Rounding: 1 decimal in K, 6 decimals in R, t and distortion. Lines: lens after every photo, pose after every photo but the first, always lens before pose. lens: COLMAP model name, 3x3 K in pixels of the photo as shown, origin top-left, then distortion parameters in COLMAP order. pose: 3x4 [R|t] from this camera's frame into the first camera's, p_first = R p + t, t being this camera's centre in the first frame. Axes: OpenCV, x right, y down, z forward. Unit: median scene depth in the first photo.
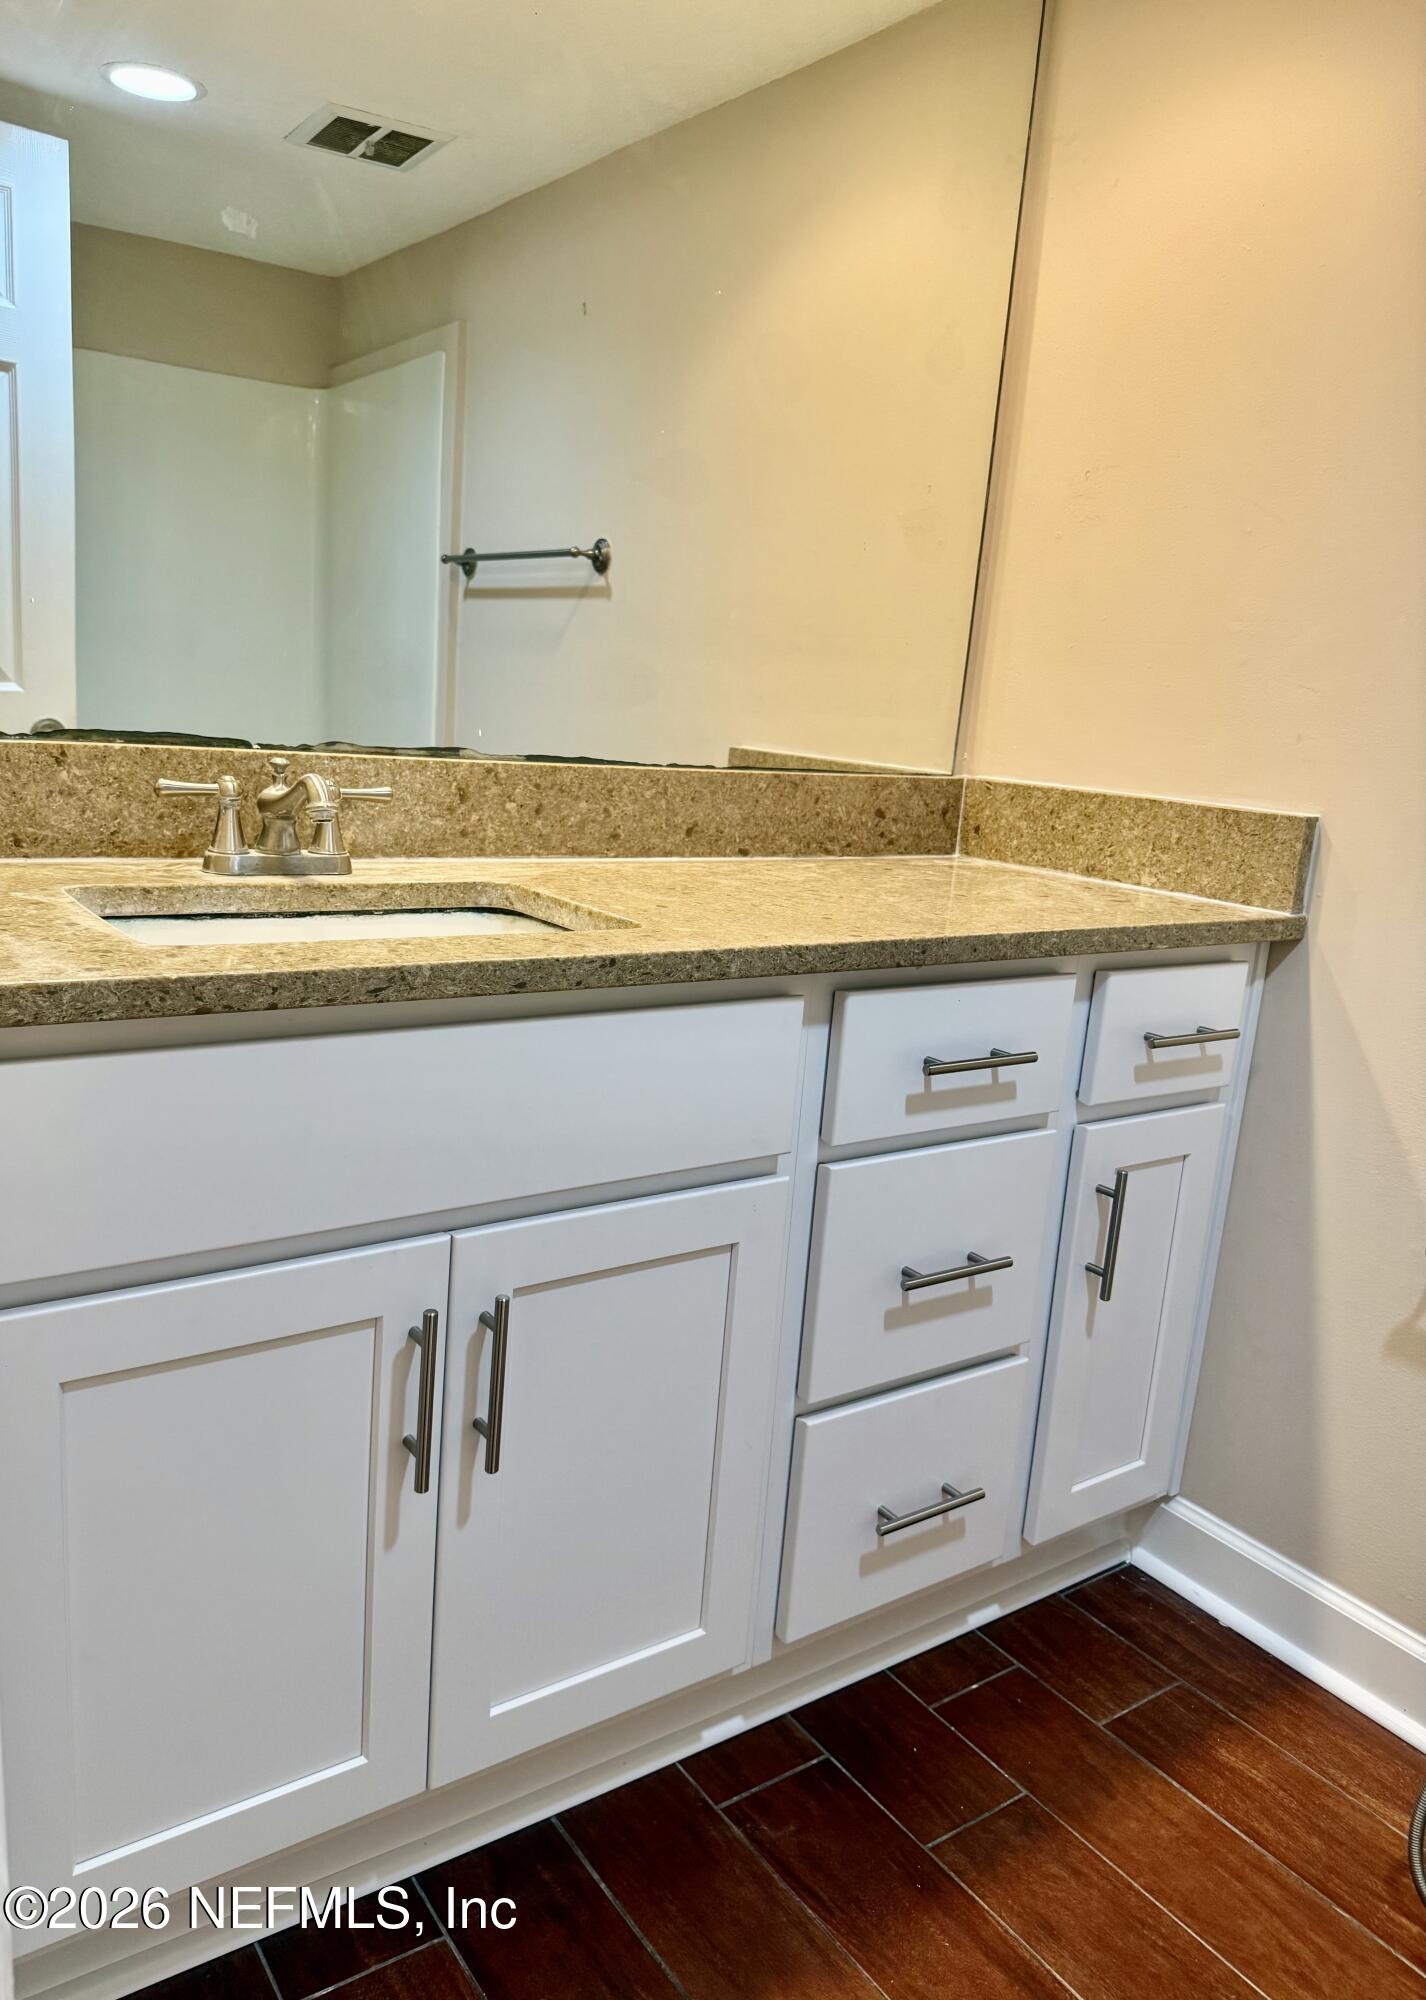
lens RADIAL K [[1406.3, 0, 713.0], [0, 1406.3, 1000.0], [0, 0, 1]] dist [-0.002704, -0.000175]
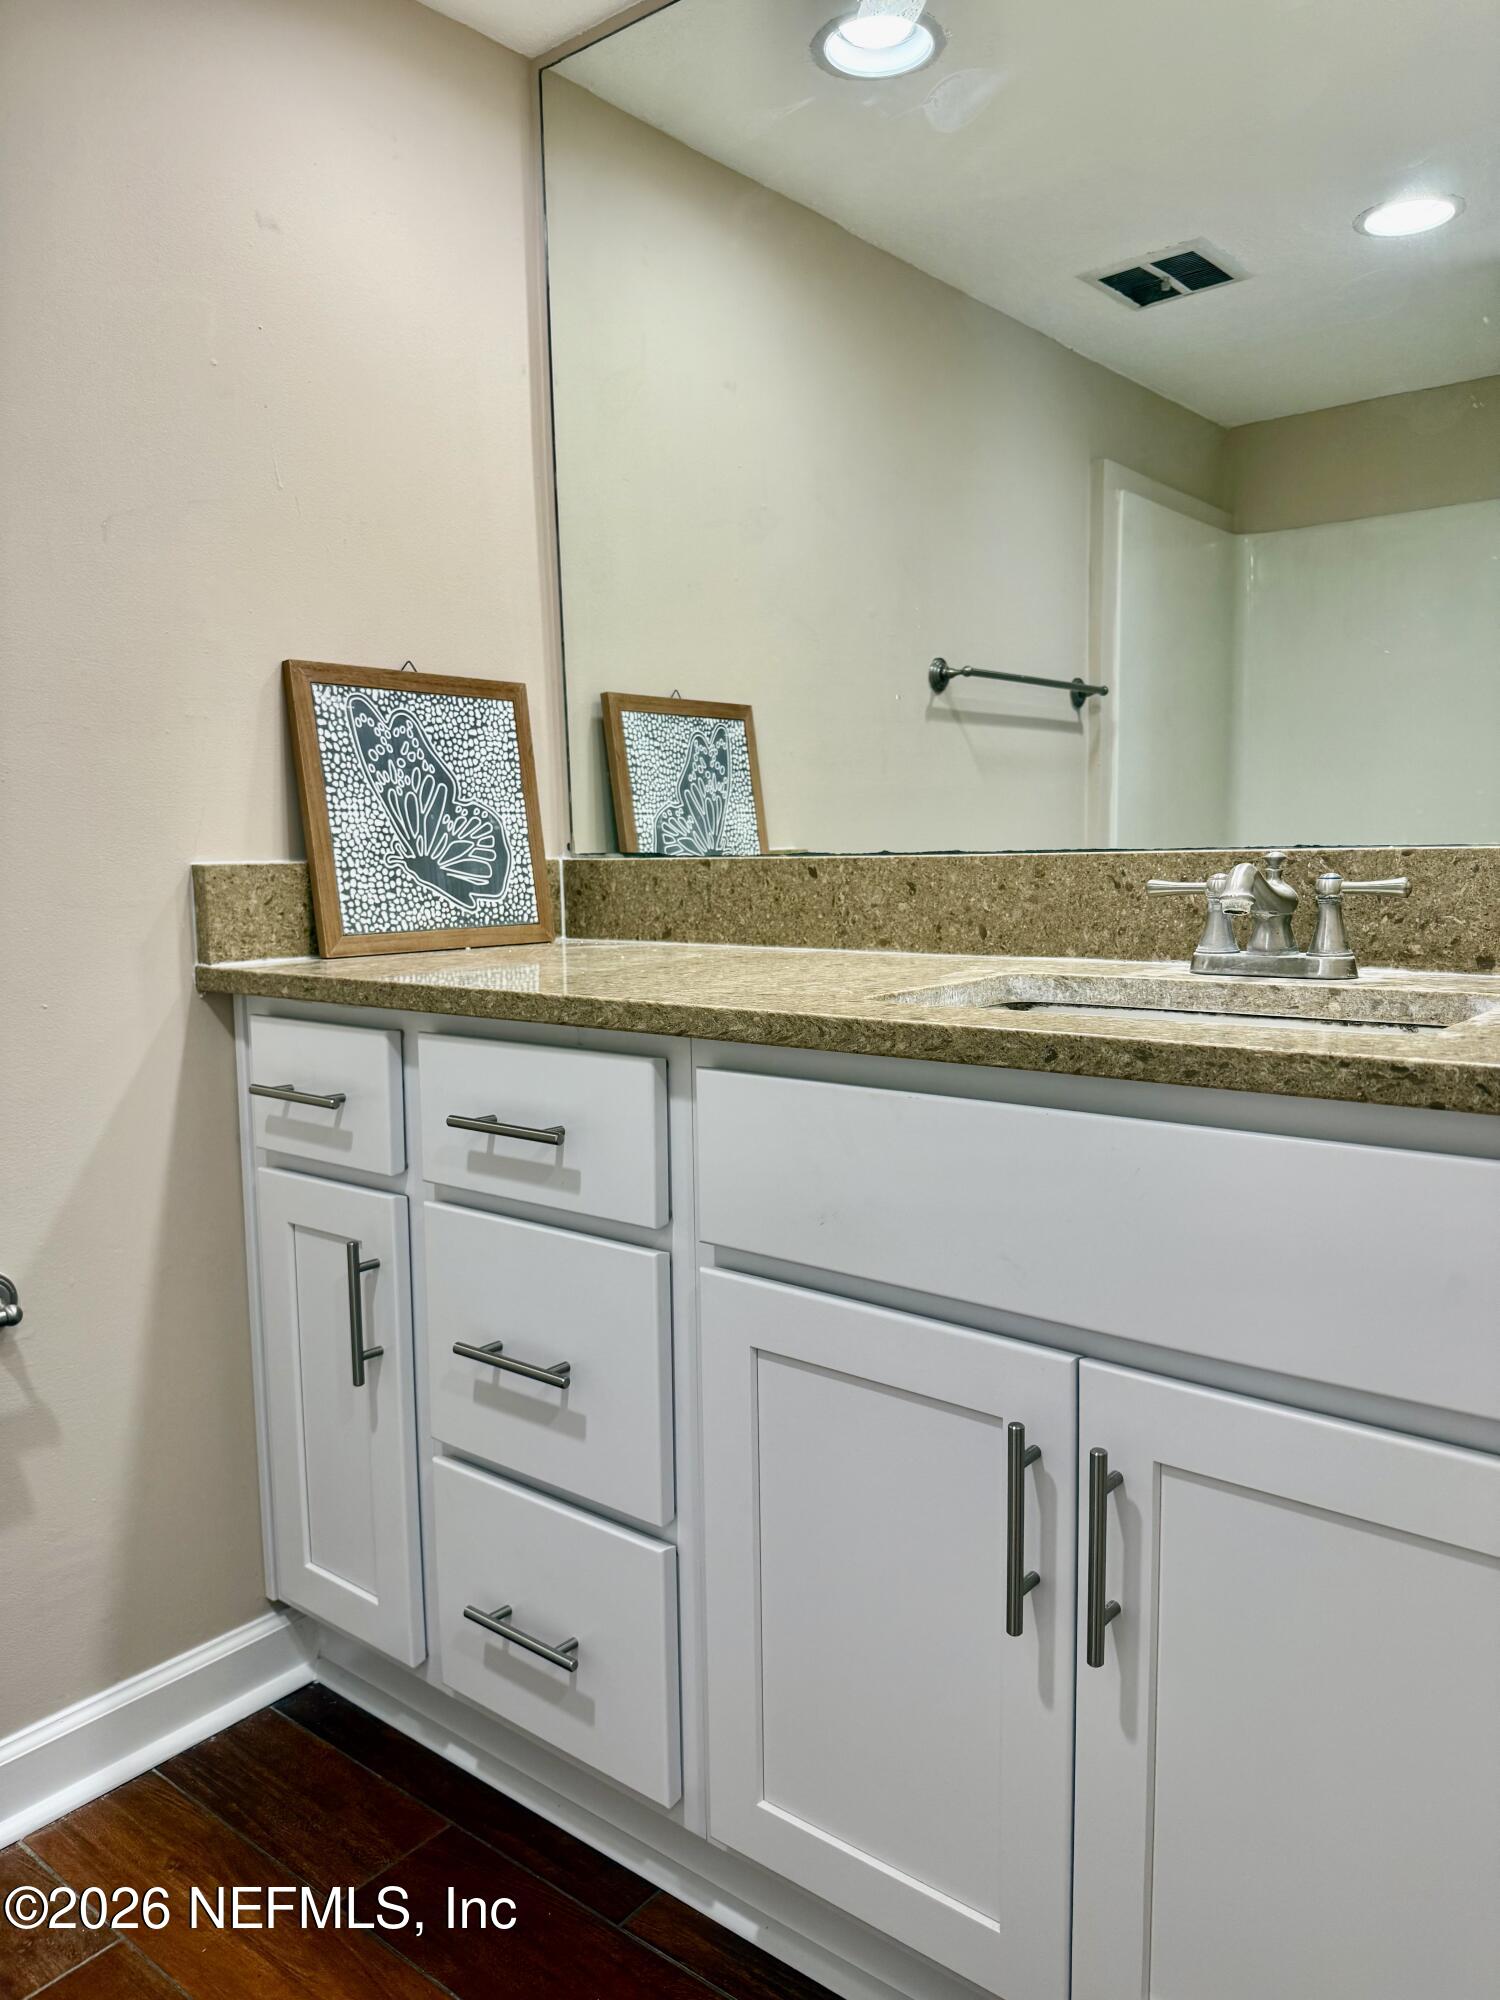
lens RADIAL K [[1452.8, 0, 750.0], [0, 1452.8, 1000.0], [0, 0, 1]] dist [0.067380, -0.001657]
pose [[0.286188, 0.057263, -0.956461, 0.651067], [-0.153201, 0.988105, 0.013318, -0.043996], [0.945847, 0.142719, 0.291556, 0.490889]]
